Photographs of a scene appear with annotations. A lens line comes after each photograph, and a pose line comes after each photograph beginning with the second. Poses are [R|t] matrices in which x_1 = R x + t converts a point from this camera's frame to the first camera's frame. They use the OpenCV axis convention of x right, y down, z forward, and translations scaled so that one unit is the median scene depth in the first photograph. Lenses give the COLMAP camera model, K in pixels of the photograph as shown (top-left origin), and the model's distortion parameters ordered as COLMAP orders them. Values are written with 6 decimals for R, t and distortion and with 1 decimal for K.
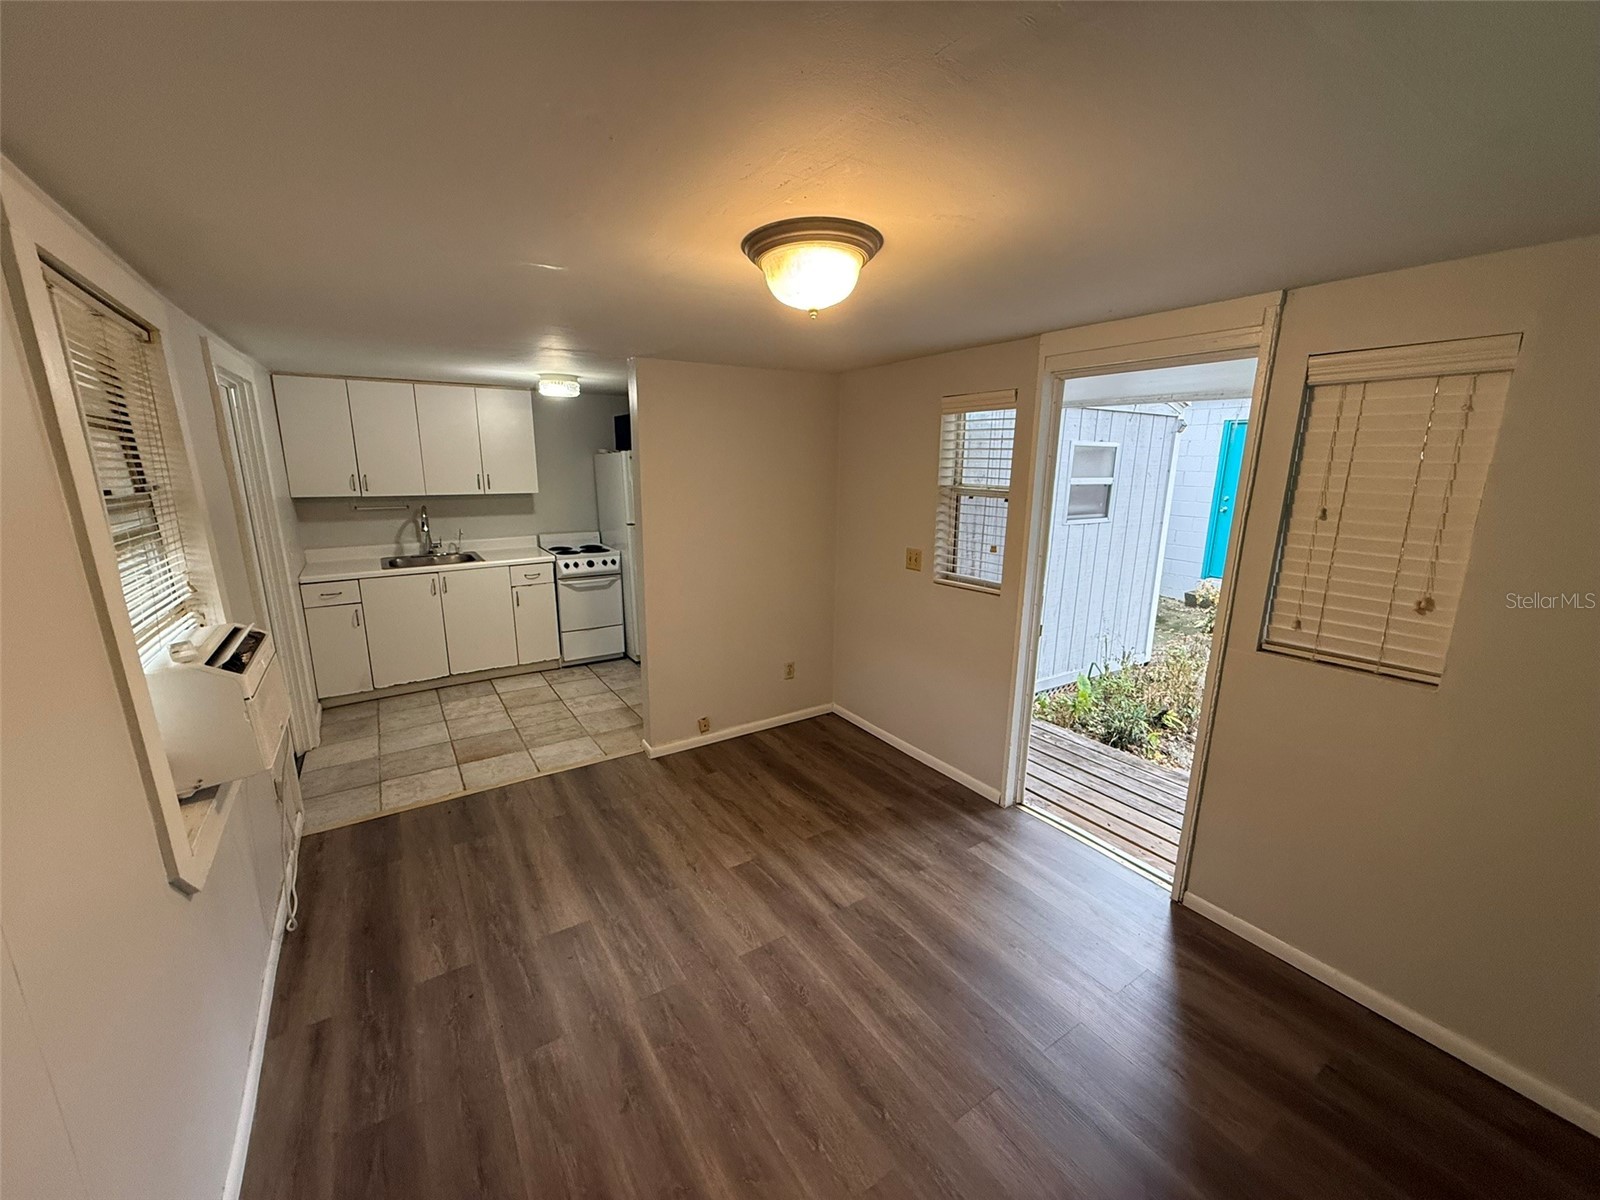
lens RADIAL K [[636.8, 0, 797.9], [0, 636.8, 598.5], [0, 0, 1]] dist [0.000346, 0.000015]
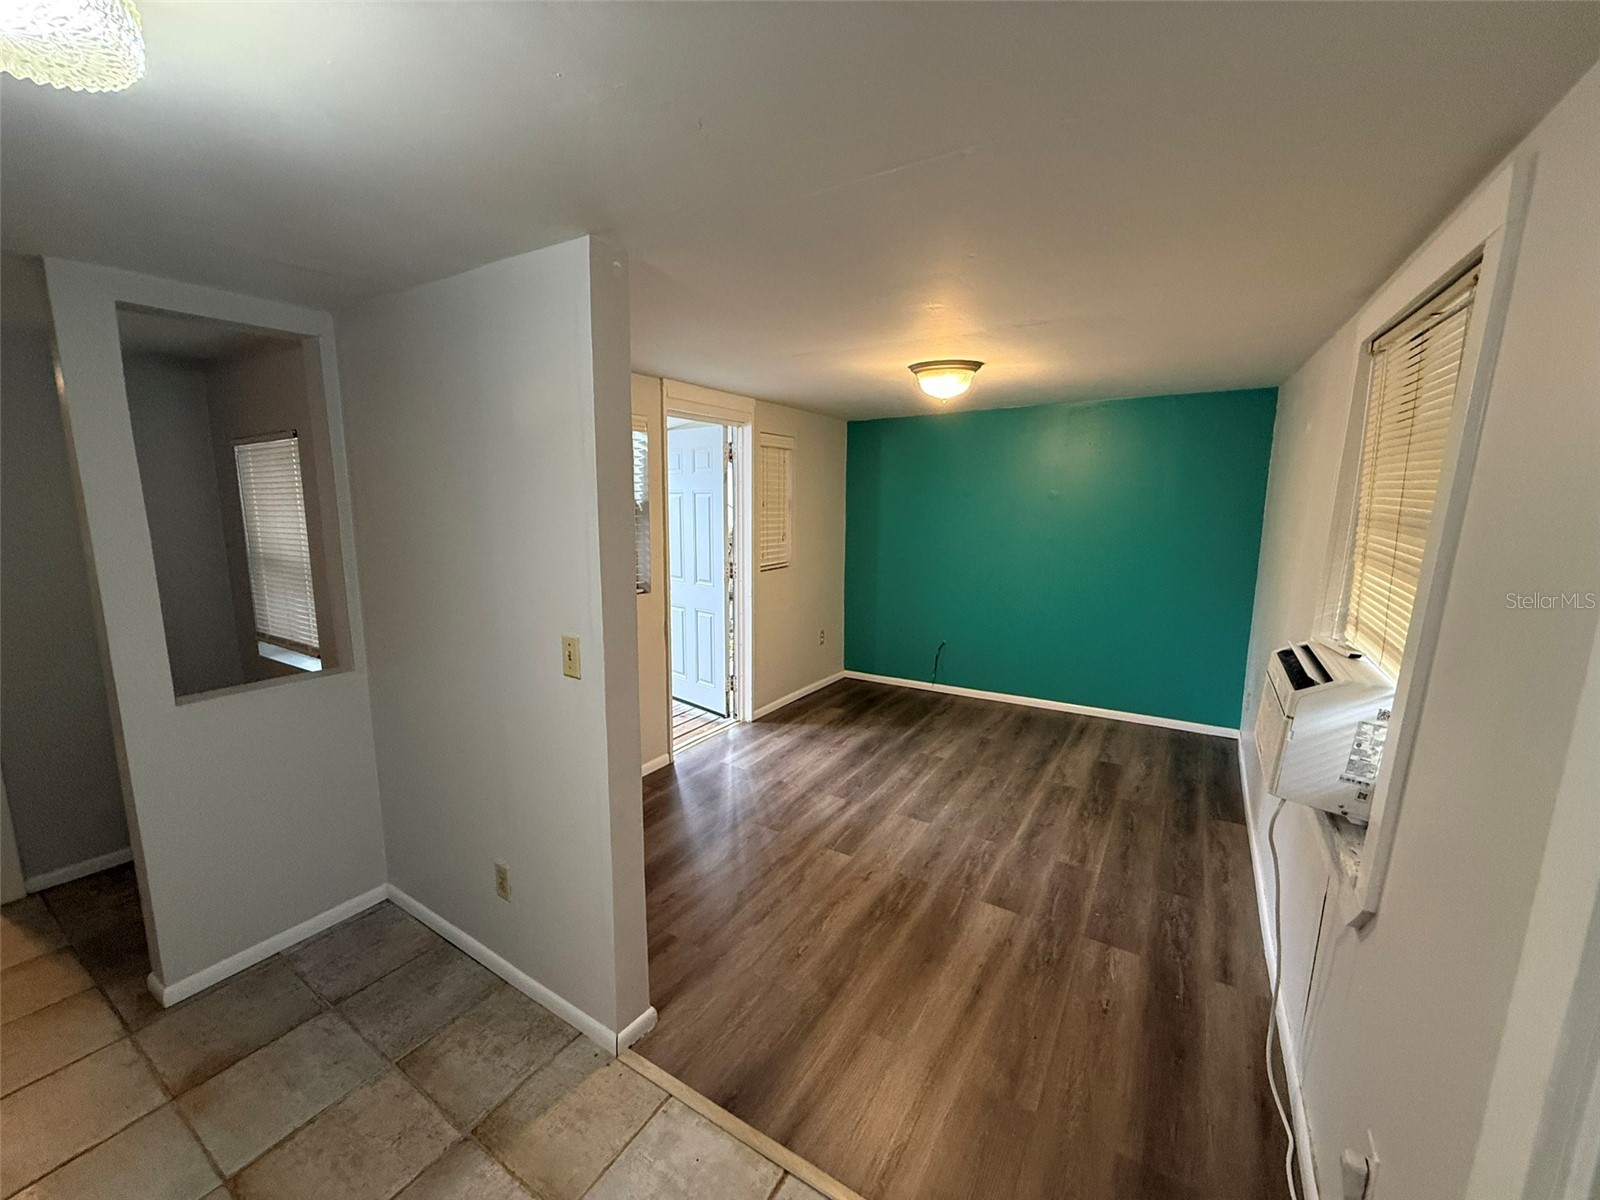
lens RADIAL K [[636.8, 0, 797.9], [0, 636.8, 598.5], [0, 0, 1]] dist [0.000346, 0.000015]
pose [[-0.419516, -0.154334, 0.894532, -0.639103], [0.181185, 0.951375, 0.249113, -0.177737], [-0.889482, 0.266583, -0.371154, 0.911662]]
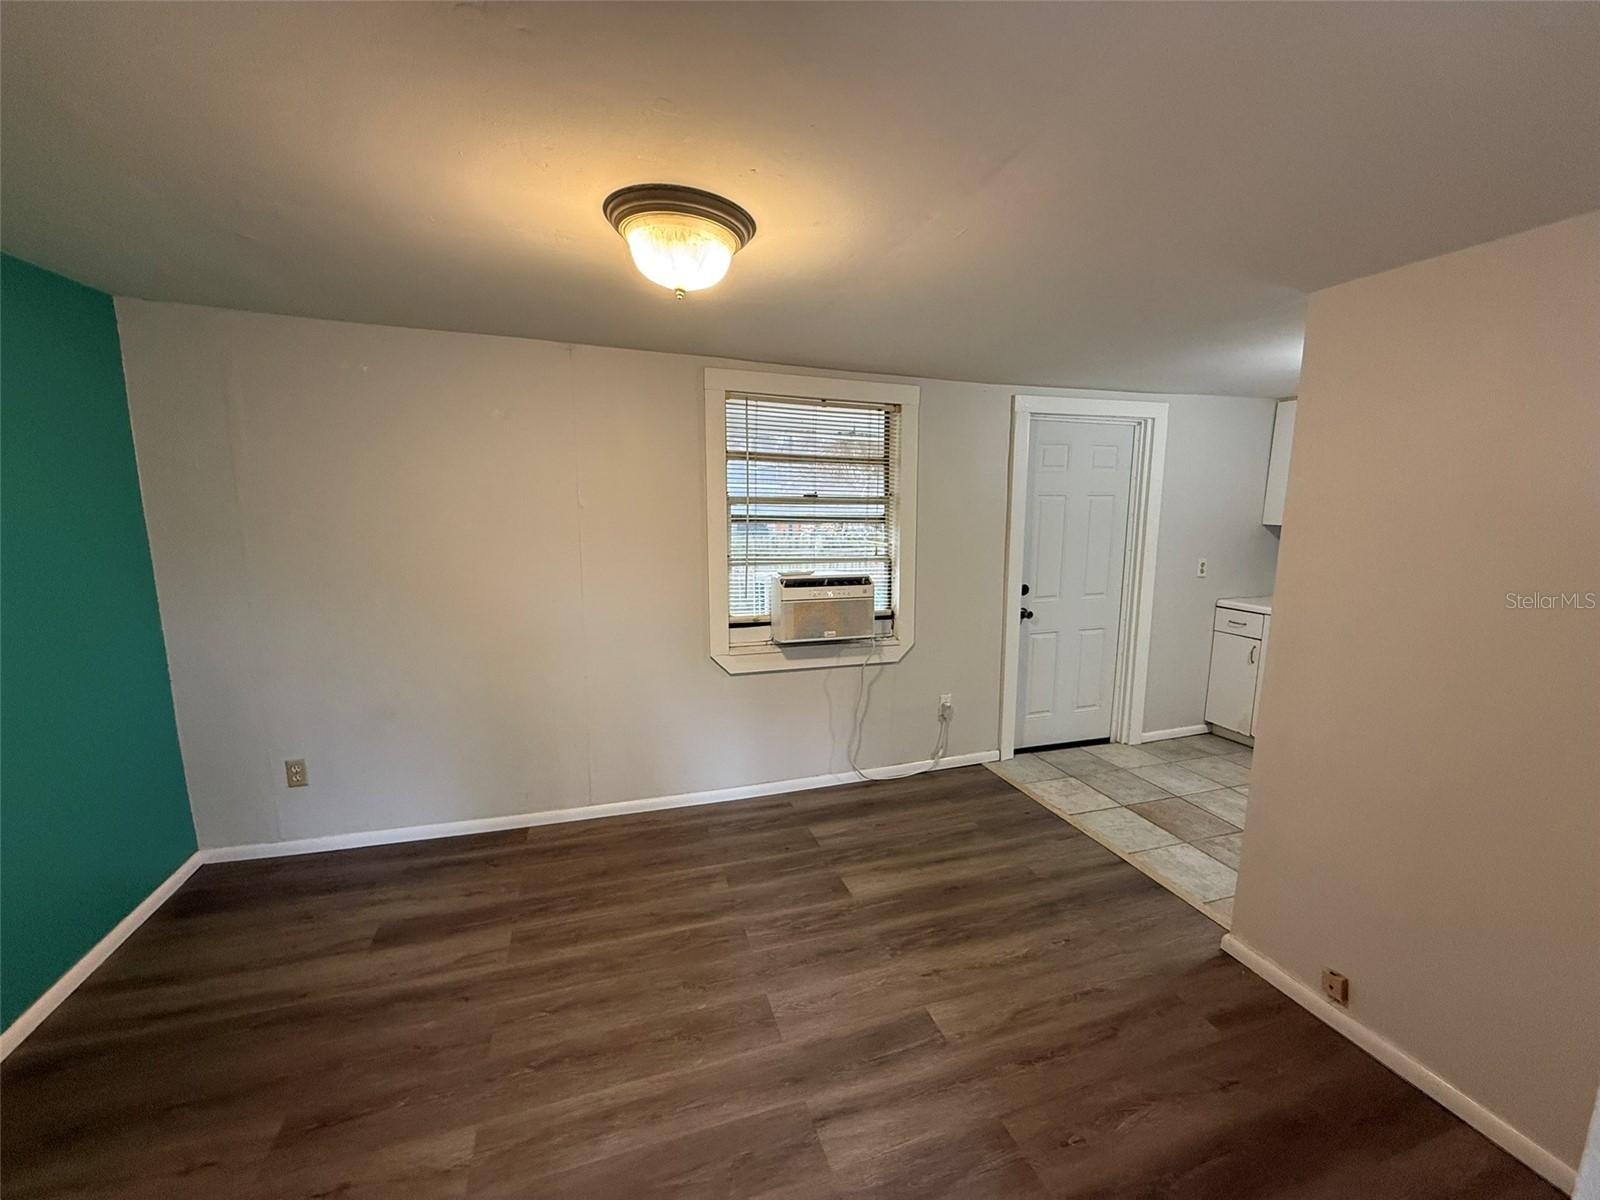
lens RADIAL K [[636.8, 0, 797.9], [0, 636.8, 598.5], [0, 0, 1]] dist [0.000346, 0.000015]
pose [[-0.258427, 0.143700, -0.955283, 0.381714], [-0.215450, 0.955394, 0.202001, -0.099464], [0.941699, 0.258018, -0.215939, 0.602303]]
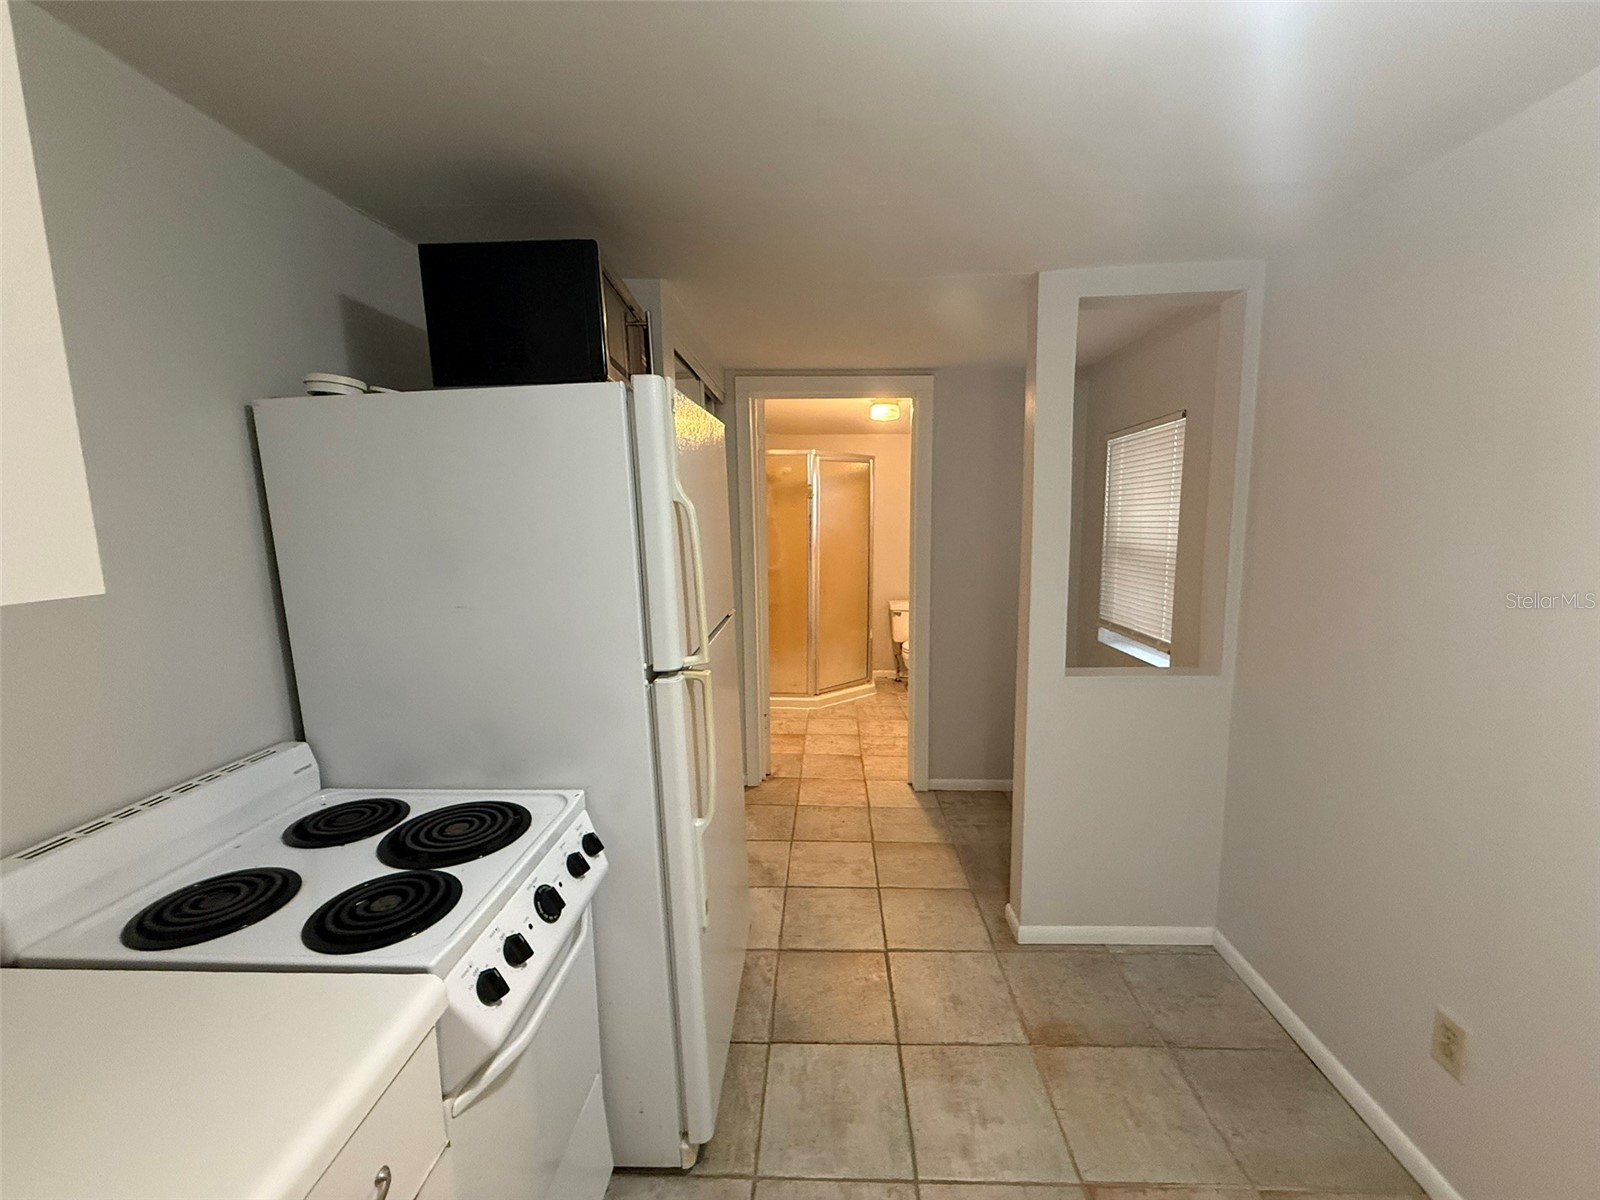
lens RADIAL K [[636.8, 0, 797.9], [0, 636.8, 598.5], [0, 0, 1]] dist [0.000346, 0.000015]
pose [[0.583236, -0.128053, 0.802146, -0.552312], [0.196426, 0.980423, 0.013693, -0.176454], [-0.788196, 0.149576, 0.596970, 1.027110]]
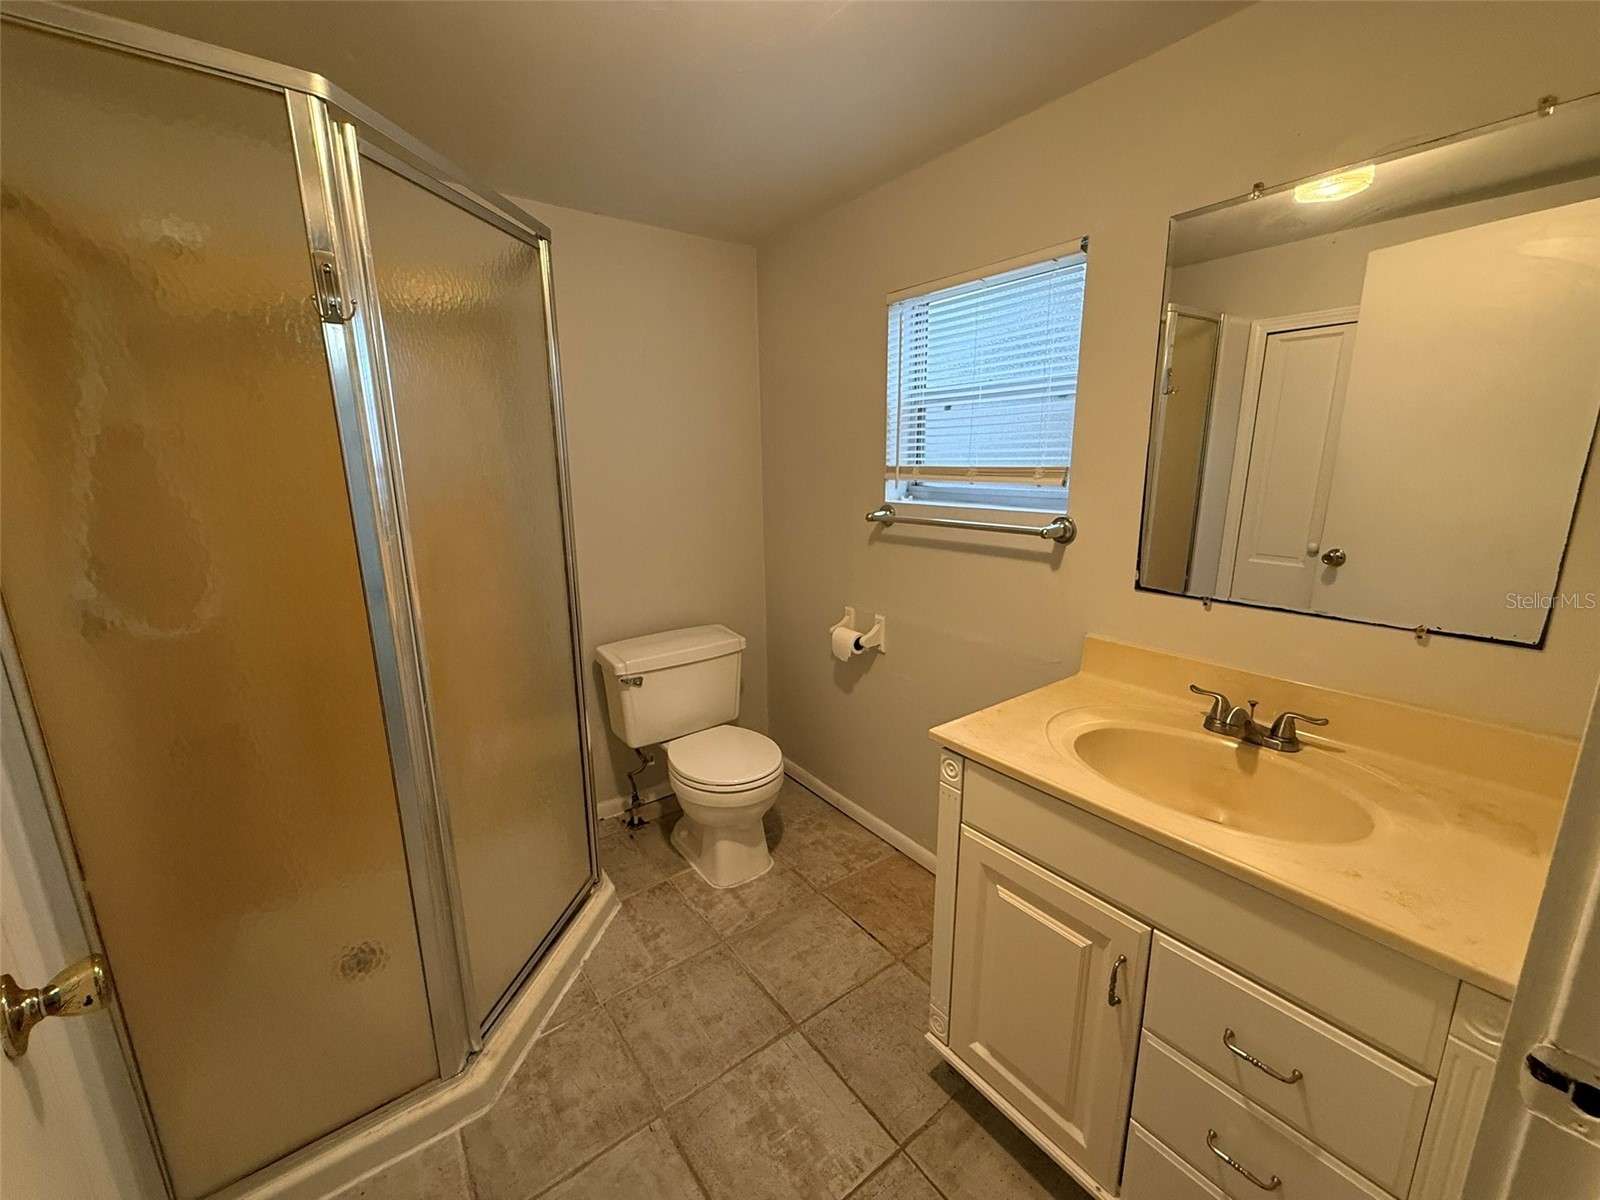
lens RADIAL K [[636.8, 0, 797.9], [0, 636.8, 598.5], [0, 0, 1]] dist [0.000346, 0.000015]
pose [[-0.073596, -0.235357, 0.969119, 0.145219], [0.232258, 0.940989, 0.246163, -0.254280], [-0.969866, 0.243202, -0.014590, 1.537175]]
